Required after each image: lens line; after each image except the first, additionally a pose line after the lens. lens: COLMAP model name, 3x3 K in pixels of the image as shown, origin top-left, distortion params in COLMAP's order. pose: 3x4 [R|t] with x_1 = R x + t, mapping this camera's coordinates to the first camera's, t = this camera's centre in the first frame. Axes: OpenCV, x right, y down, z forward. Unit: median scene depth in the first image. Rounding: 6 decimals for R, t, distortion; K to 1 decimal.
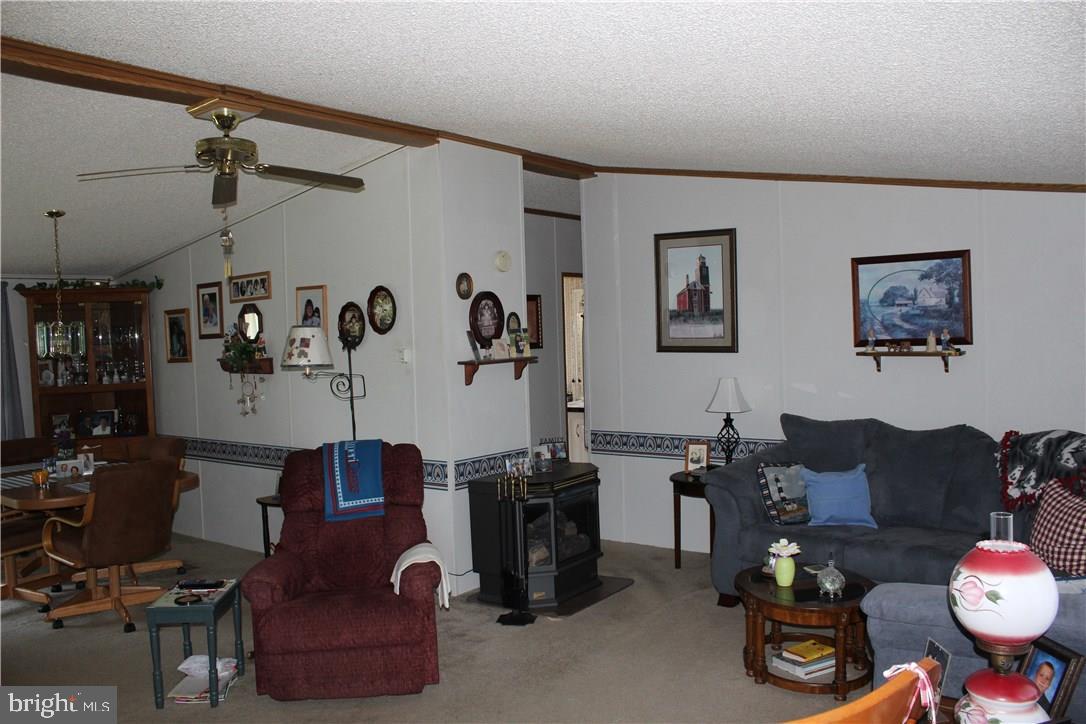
lens RADIAL K [[894.1, 0, 544.0], [0, 894.1, 367.1], [0, 0, 1]] dist [-0.149756, 0.100560]
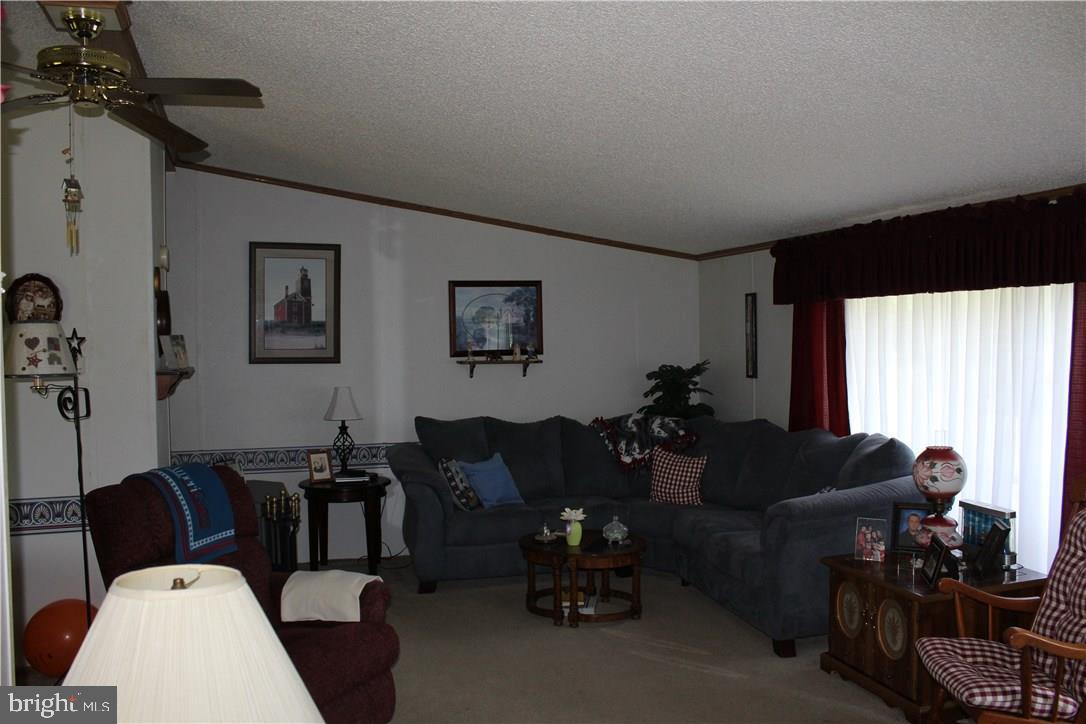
lens RADIAL K [[894.1, 0, 551.1], [0, 894.1, 363.2], [0, 0, 1]] dist [-0.149756, 0.100560]
pose [[0.555941, 0.000476, 0.831221, -0.519086], [0.029393, 0.999363, -0.020232, 0.012246], [-0.830702, 0.035680, 0.555573, 0.217469]]
